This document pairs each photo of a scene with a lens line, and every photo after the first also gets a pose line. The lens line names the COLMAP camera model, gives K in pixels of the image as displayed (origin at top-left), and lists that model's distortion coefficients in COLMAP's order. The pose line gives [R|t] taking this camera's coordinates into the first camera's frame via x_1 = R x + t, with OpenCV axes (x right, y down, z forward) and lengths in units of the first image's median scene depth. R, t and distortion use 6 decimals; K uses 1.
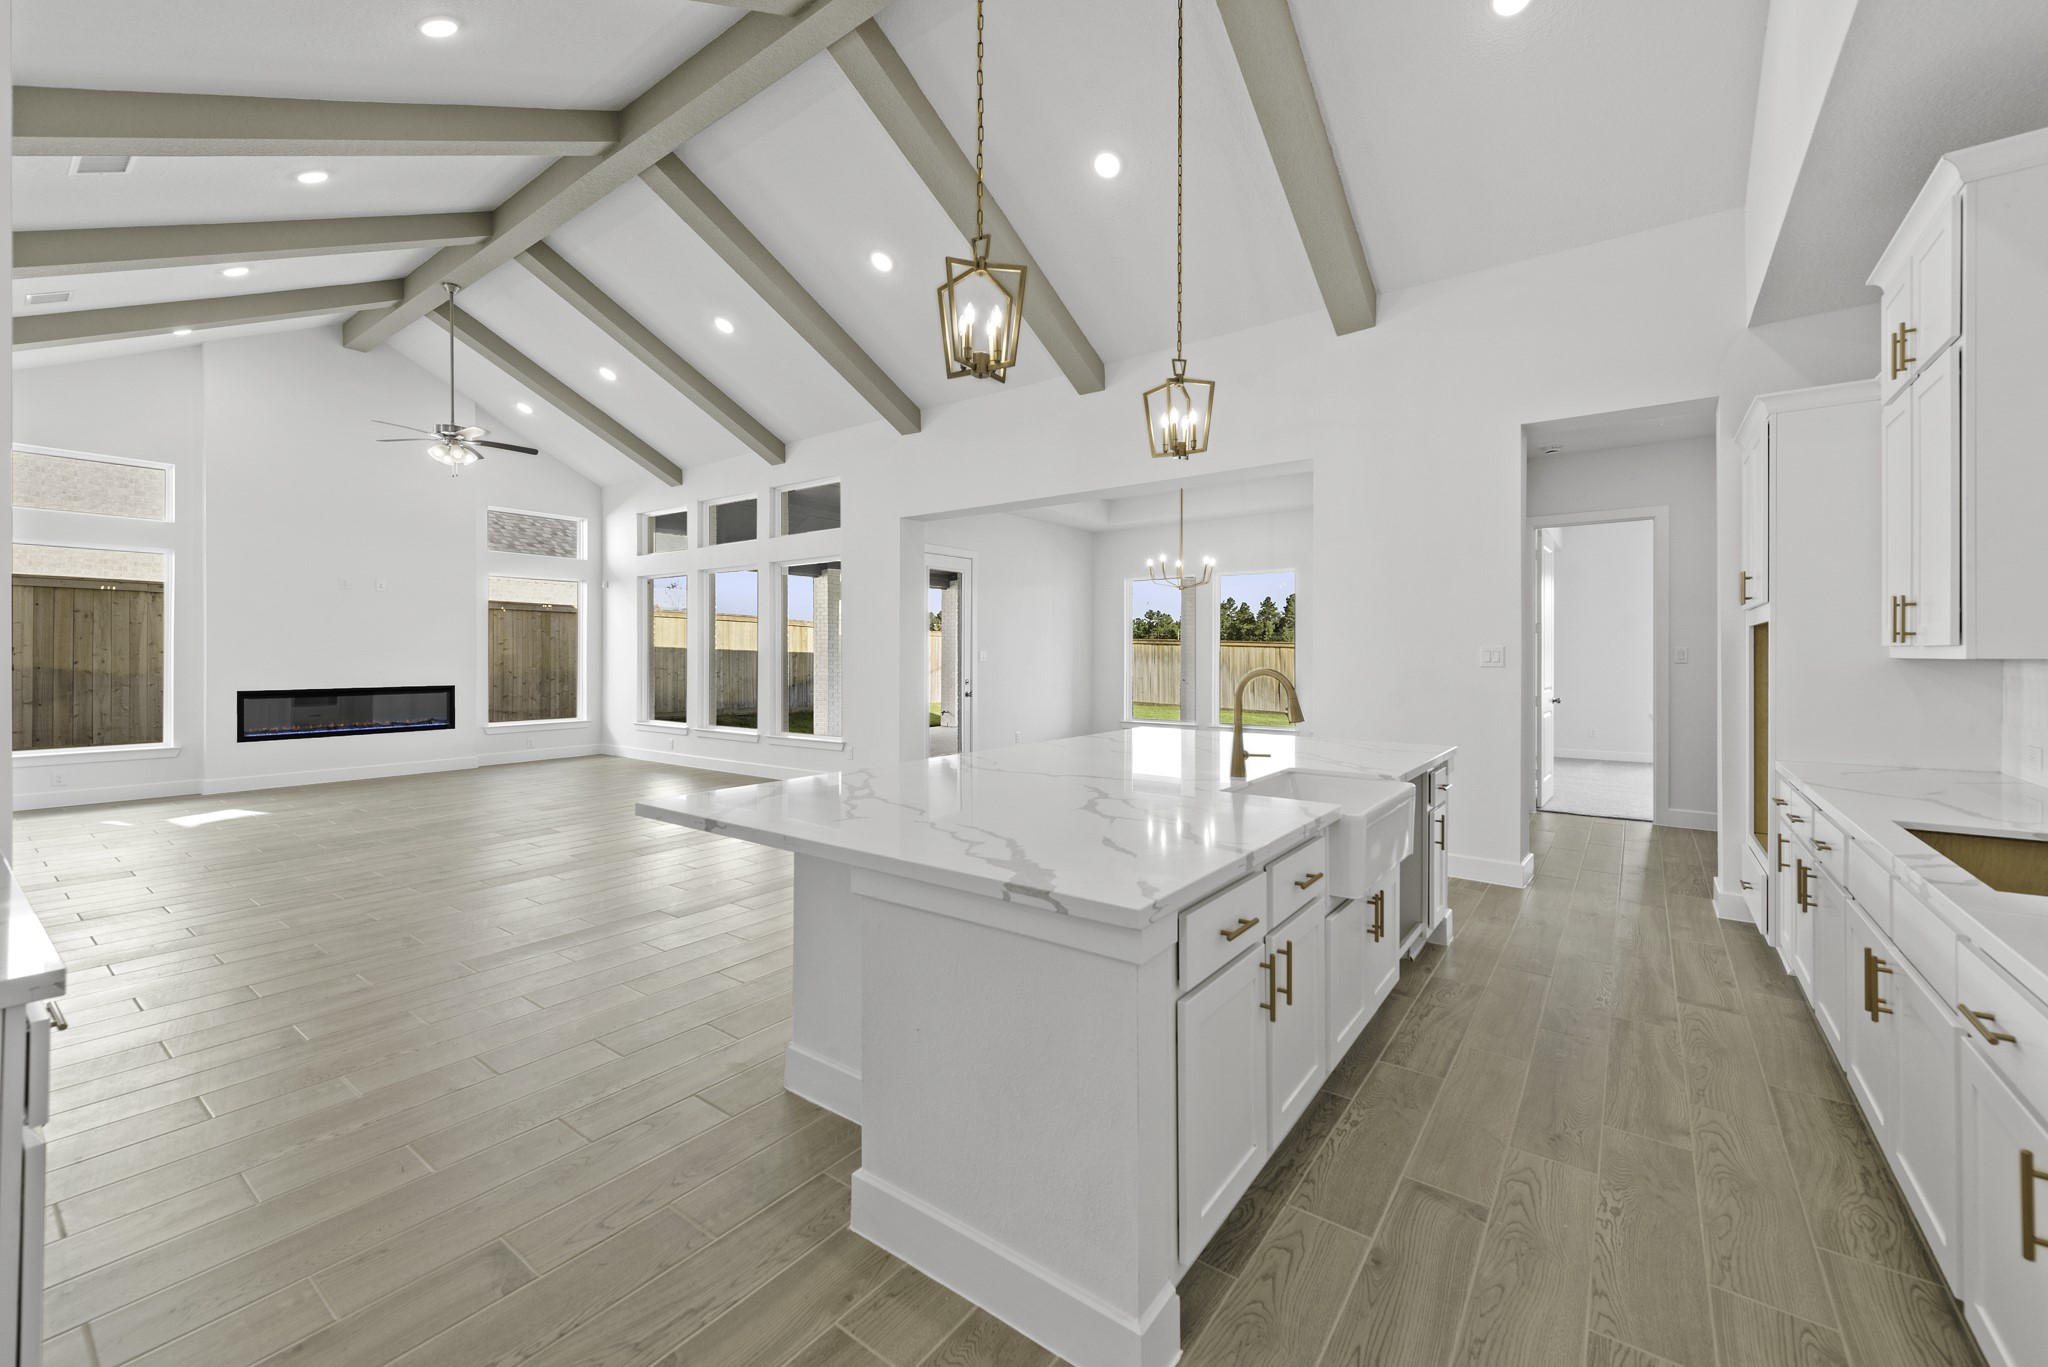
lens RADIAL K [[811.9, 0, 1024.9], [0, 811.9, 662.8], [0, 0, 1]] dist [0.010502, -0.002409]
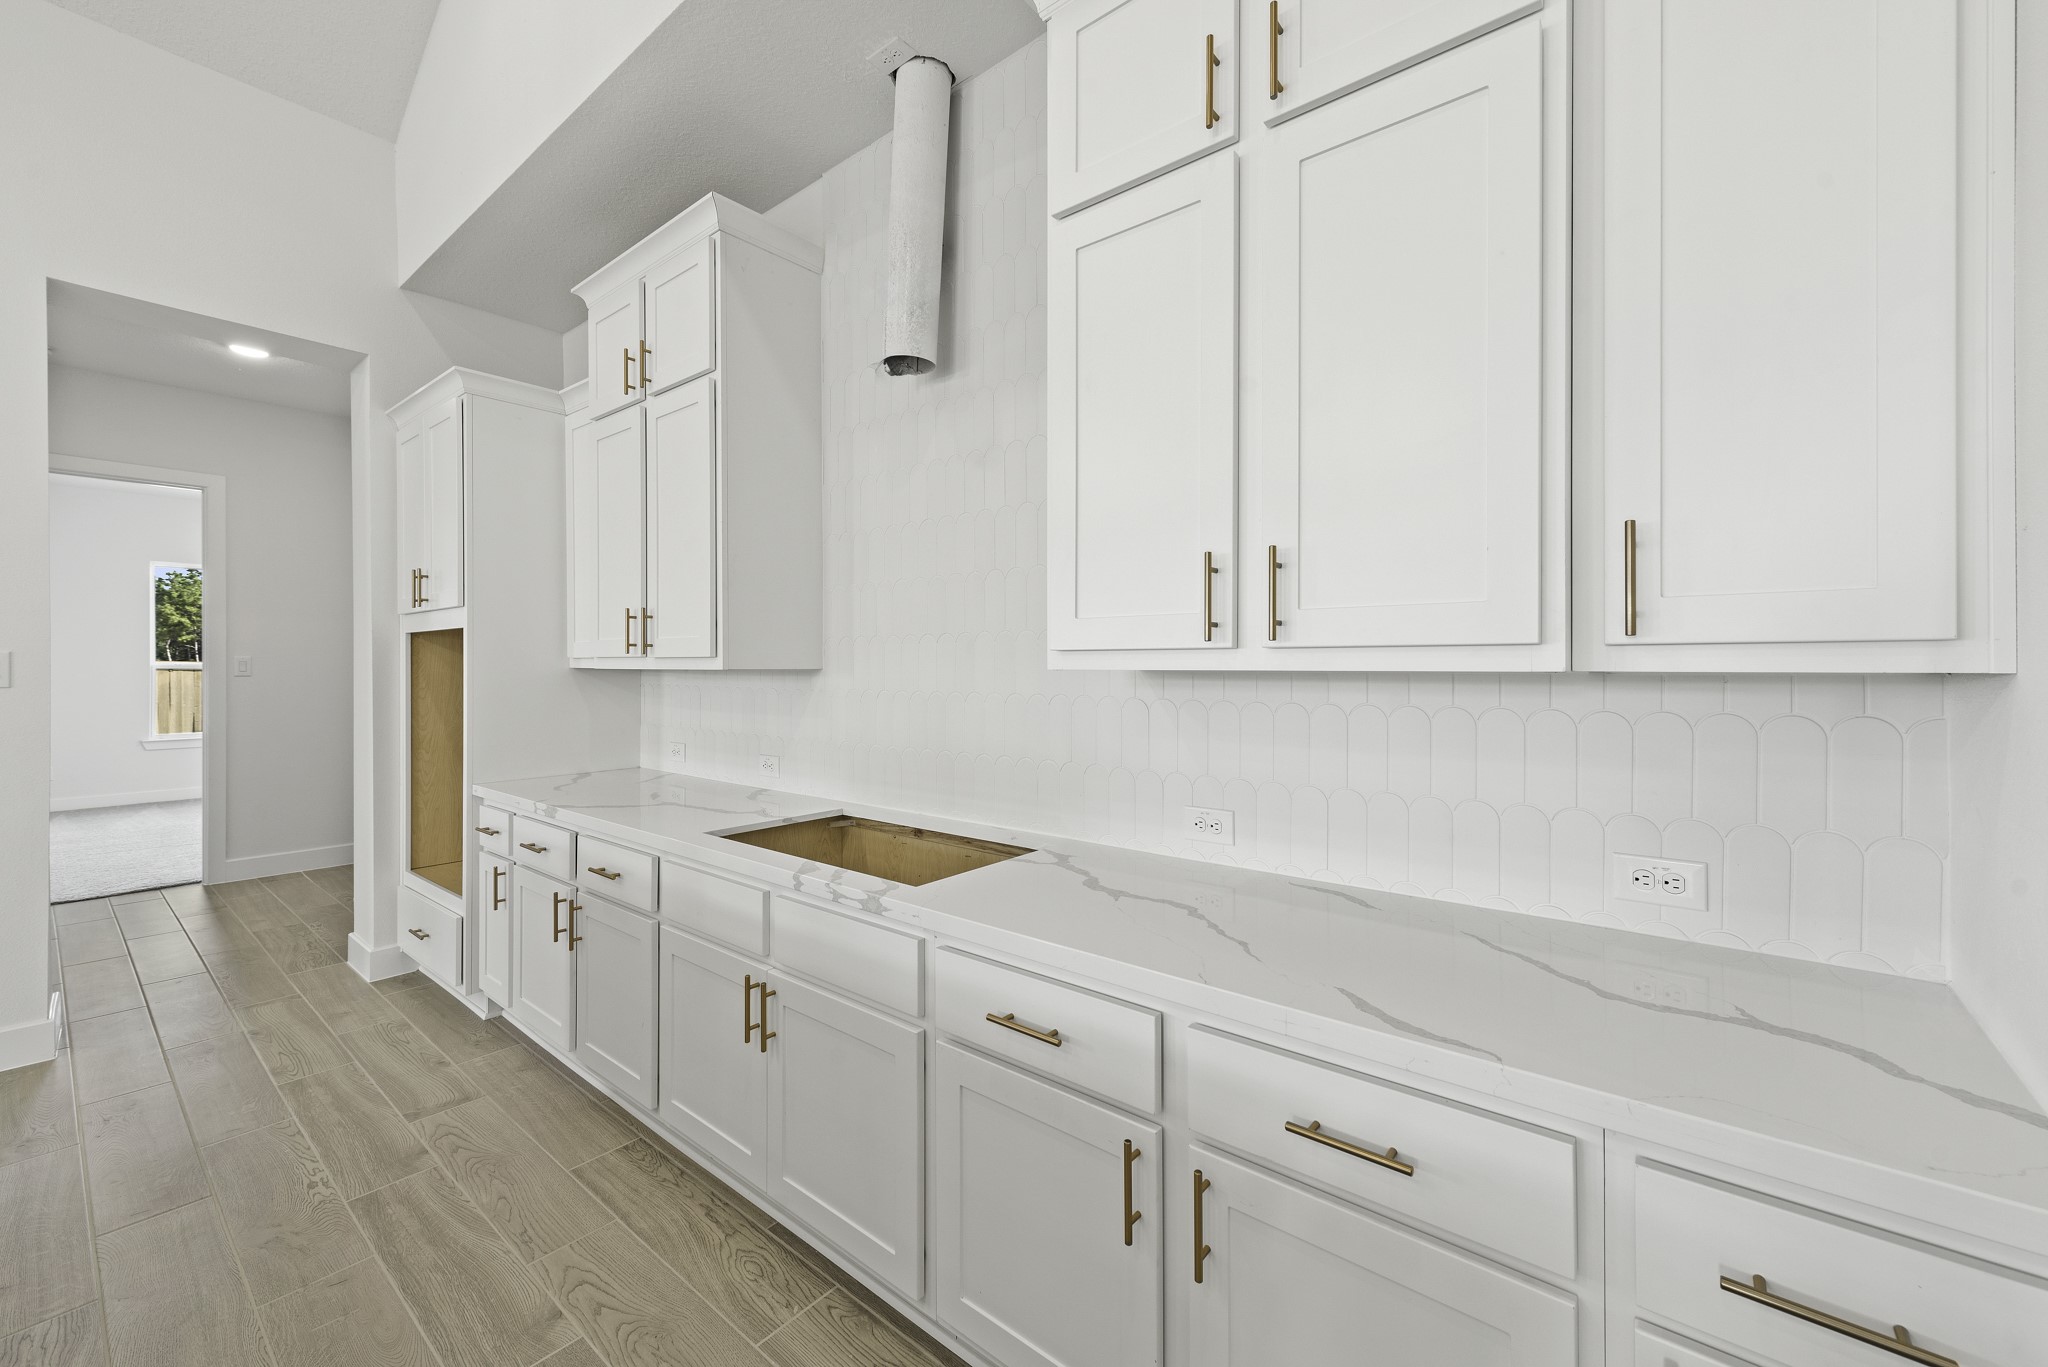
lens RADIAL K [[811.9, 0, 1020.3], [0, 811.9, 664.6], [0, 0, 1]] dist [0.010502, -0.002409]
pose [[0.047146, -0.007439, 0.998860, 0.030925], [0.015988, 0.999850, 0.006692, -0.004190], [-0.998760, 0.015654, 0.047258, 0.181843]]
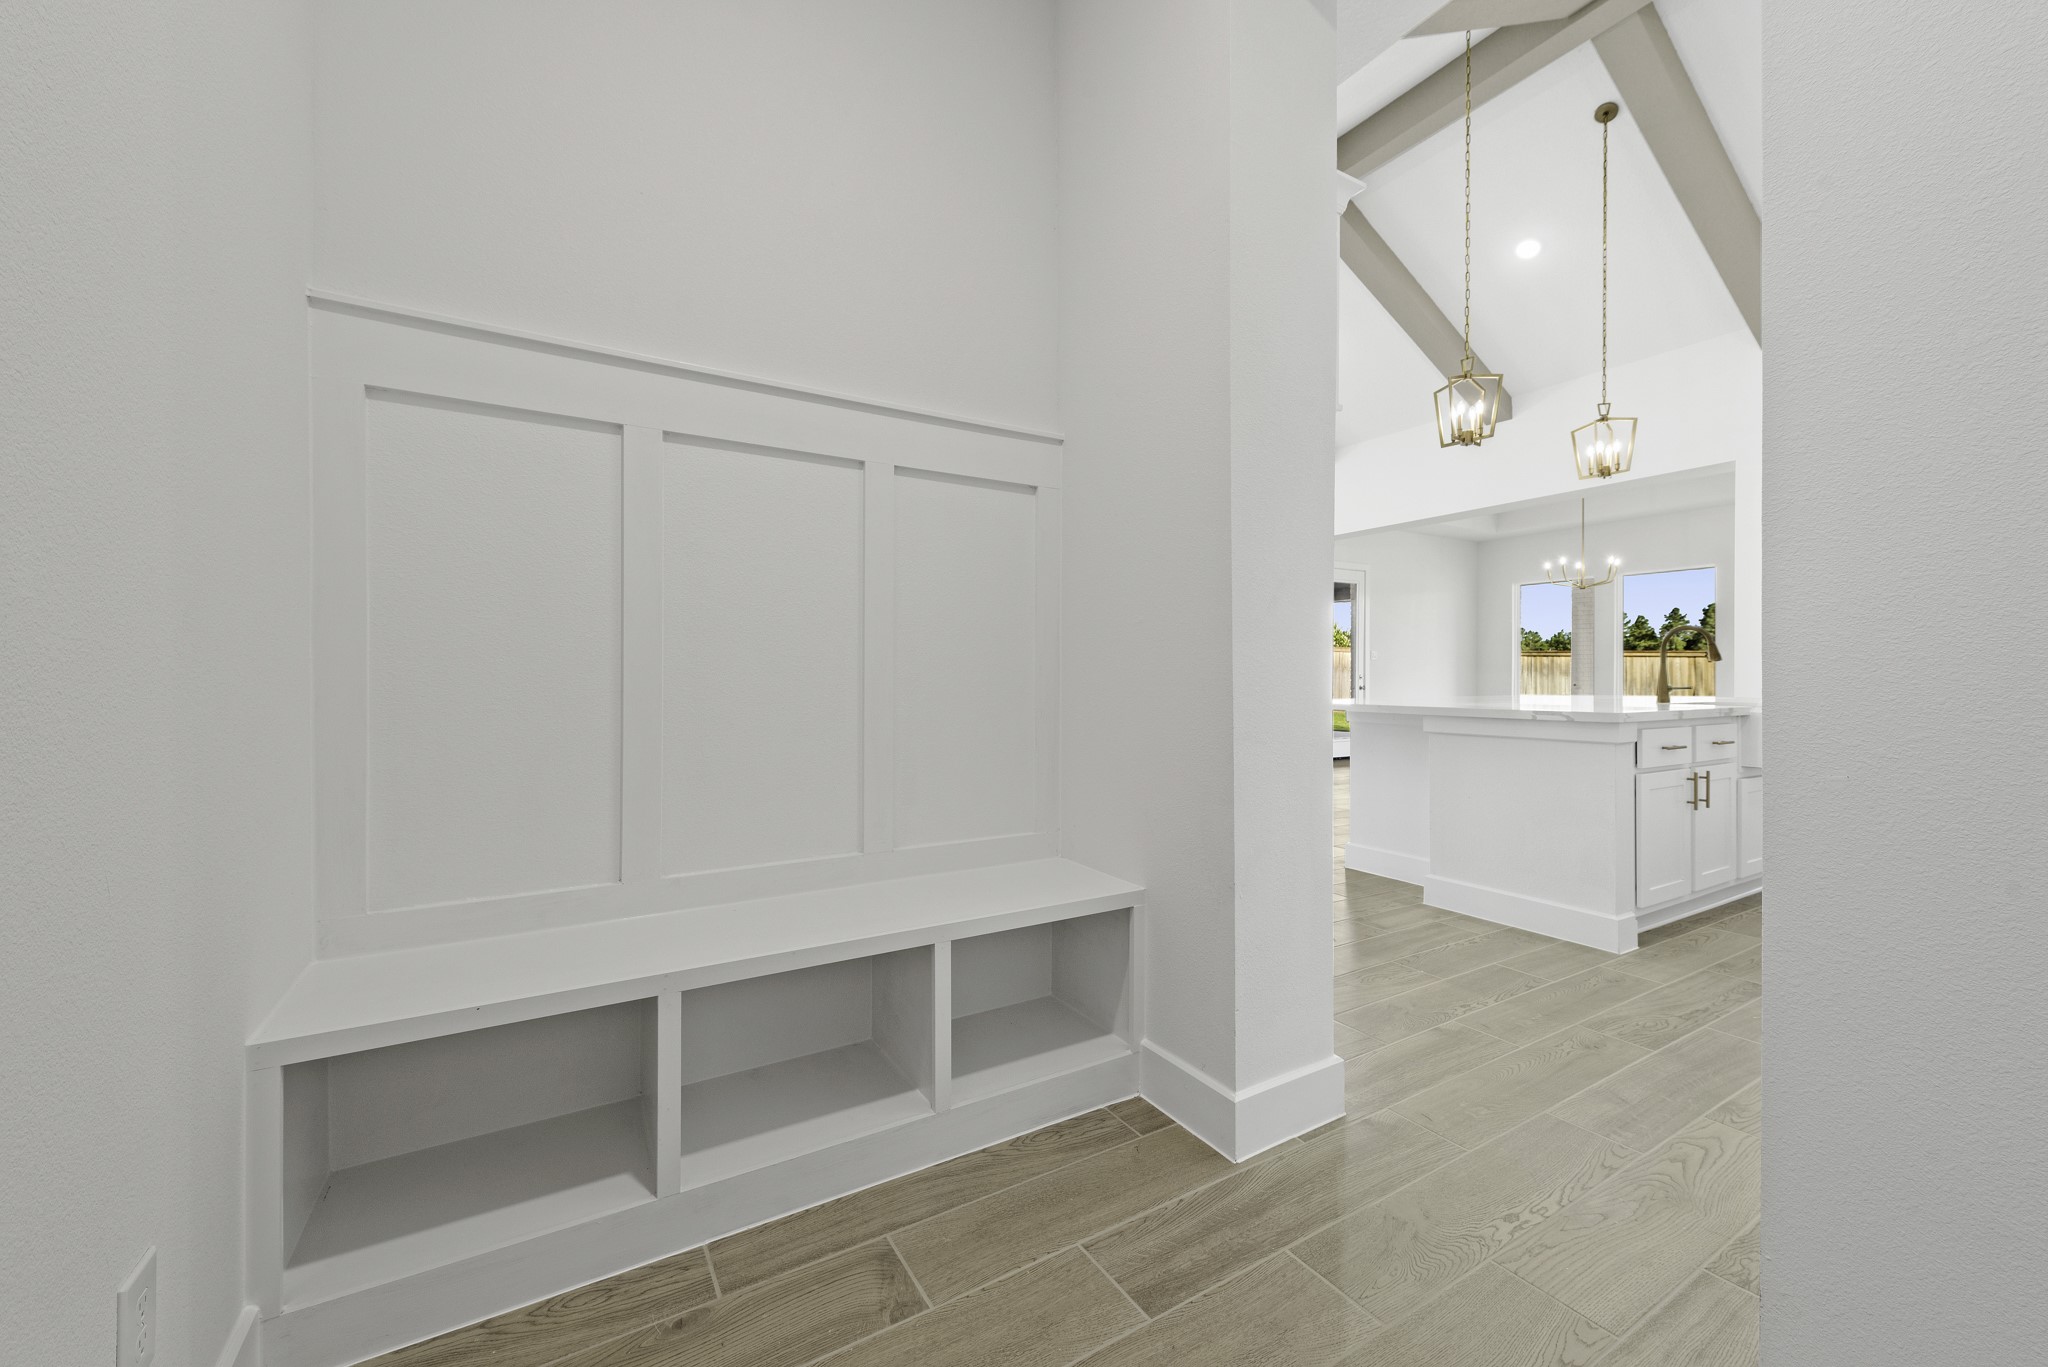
lens RADIAL K [[811.9, 0, 1033.6], [0, 811.9, 686.6], [0, 0, 1]] dist [0.010502, -0.002409]
pose [[0.930285, -0.000105, -0.366837, -0.098494], [-0.001091, 0.999995, -0.003053, 0.048240], [0.366835, 0.003241, 0.930280, -0.302340]]
